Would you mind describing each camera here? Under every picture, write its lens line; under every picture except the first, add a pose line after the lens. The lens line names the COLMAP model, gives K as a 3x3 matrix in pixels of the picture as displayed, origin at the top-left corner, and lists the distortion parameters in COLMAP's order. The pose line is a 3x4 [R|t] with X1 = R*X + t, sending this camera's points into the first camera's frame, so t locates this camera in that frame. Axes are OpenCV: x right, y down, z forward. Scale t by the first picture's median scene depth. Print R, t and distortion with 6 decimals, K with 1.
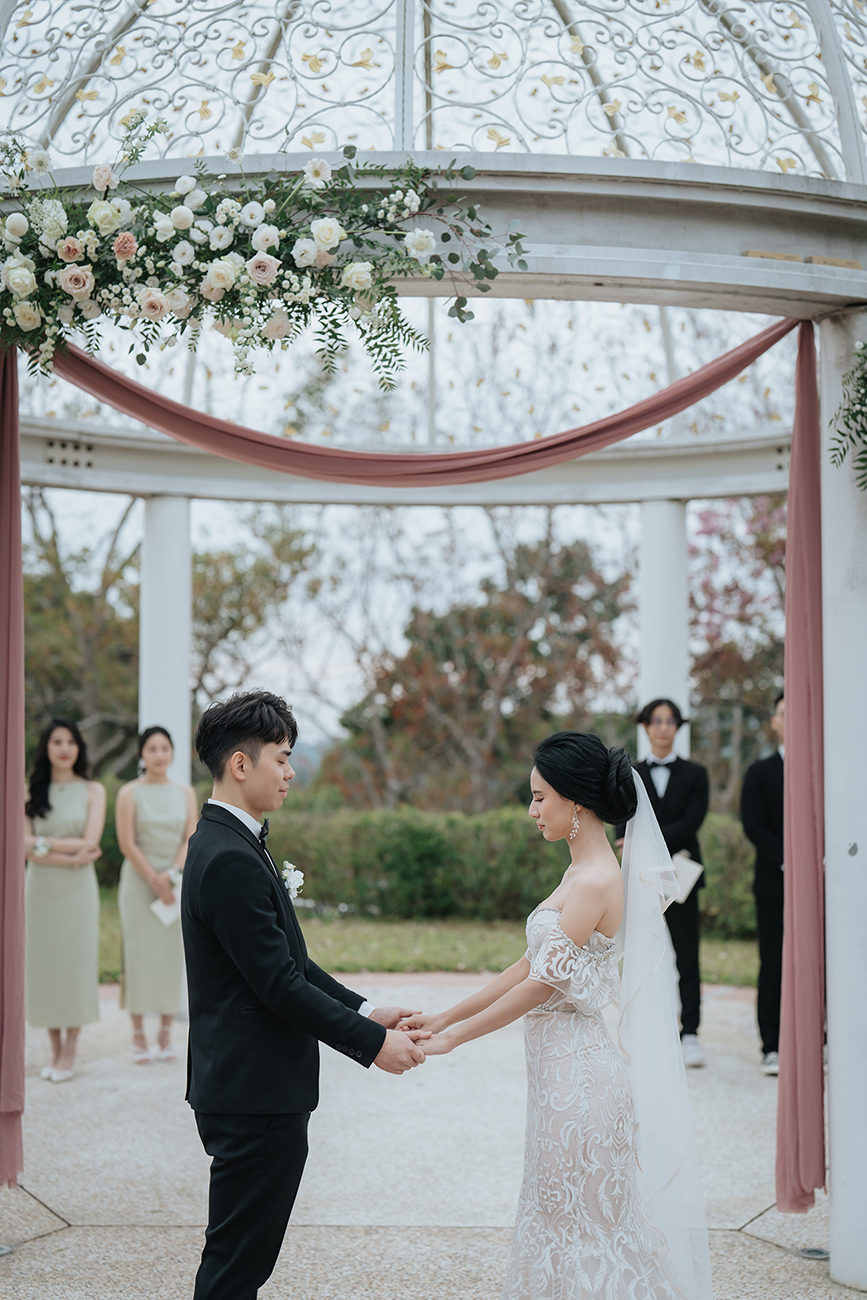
lens RADIAL K [[2084.0, 0, 437.8], [0, 2084.0, 642.6], [0, 0, 1]] dist [0.087676, 0.000000]
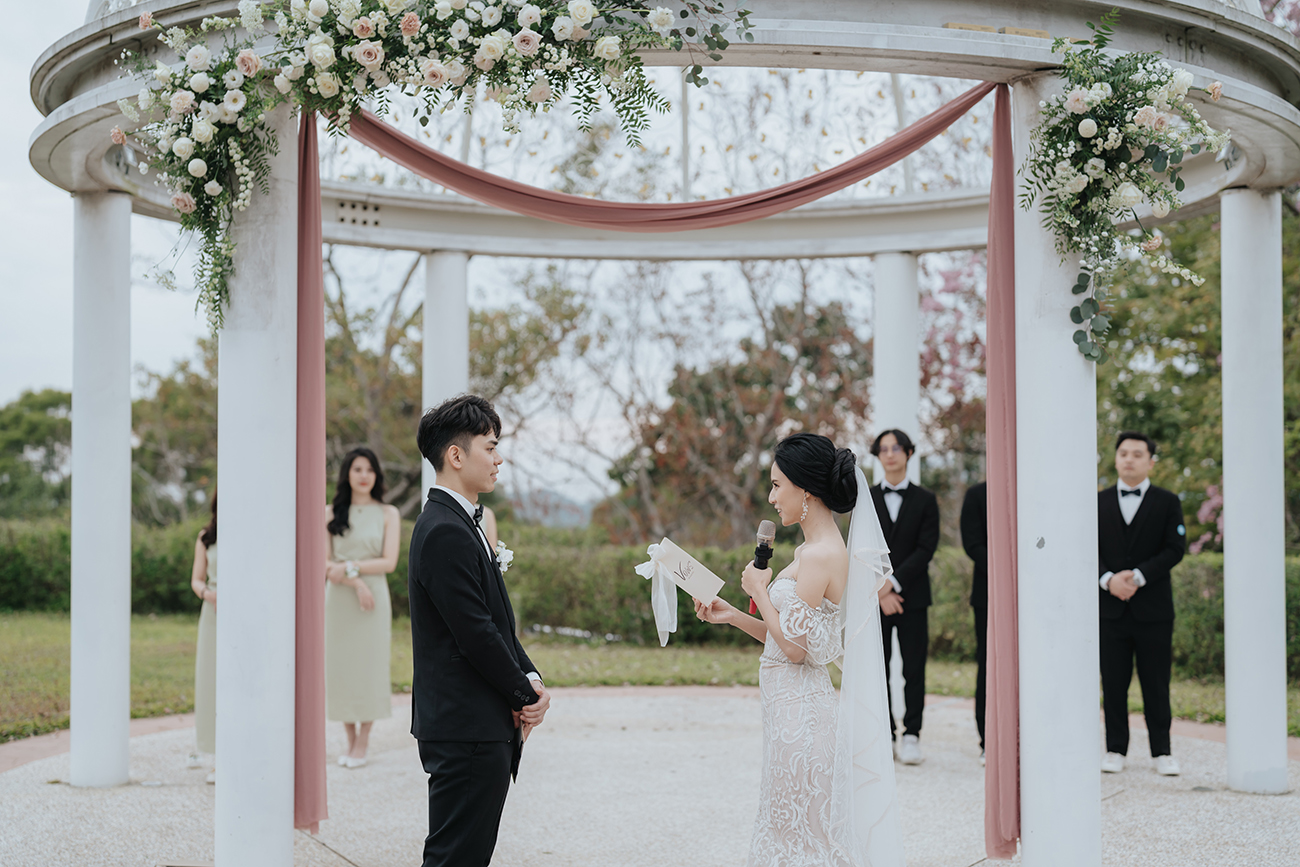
lens RADIAL K [[2084.0, 0, 644.9], [0, 2084.0, 440.0], [0, 0, 1]] dist [0.087676, 0.000000]
pose [[0.999414, -0.003040, -0.034092, 0.014868], [0.003301, 0.999966, 0.007607, 0.024300], [0.034068, -0.007715, 0.999390, -0.117400]]
